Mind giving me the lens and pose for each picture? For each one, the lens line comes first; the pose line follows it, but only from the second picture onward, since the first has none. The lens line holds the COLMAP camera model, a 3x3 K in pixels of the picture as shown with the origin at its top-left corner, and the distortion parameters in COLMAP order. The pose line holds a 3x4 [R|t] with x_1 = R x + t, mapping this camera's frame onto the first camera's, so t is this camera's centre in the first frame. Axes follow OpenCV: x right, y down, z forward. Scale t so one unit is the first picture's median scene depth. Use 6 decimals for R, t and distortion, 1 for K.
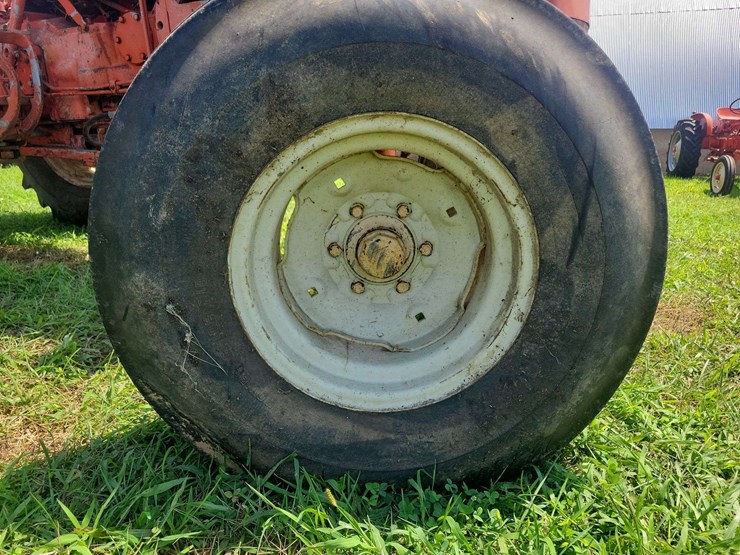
lens RADIAL K [[558.3, 0, 383.8], [0, 558.3, 272.6], [0, 0, 1]] dist [0.047998, -0.031715]
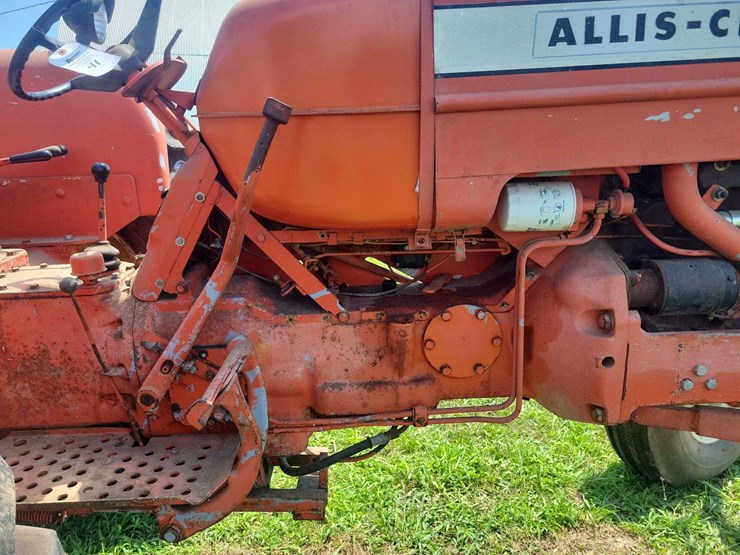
lens RADIAL K [[558.3, 0, 363.6], [0, 558.3, 279.9], [0, 0, 1]] dist [0.047998, -0.031715]
pose [[0.893005, -0.113104, 0.435603, -1.825853], [0.108251, 0.993470, 0.036034, -1.184002], [-0.436834, 0.014976, 0.899417, 1.165503]]
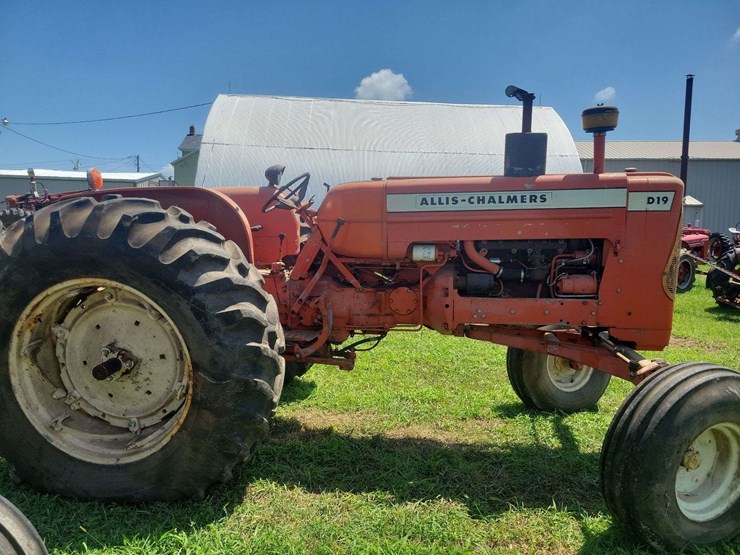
lens RADIAL K [[558.3, 0, 364.4], [0, 558.3, 280.9], [0, 0, 1]] dist [0.047998, -0.031715]
pose [[0.951347, -0.013428, 0.307830, -2.452648], [0.045244, 0.994309, -0.096454, -0.734187], [-0.304783, 0.105688, 0.946540, -1.256637]]
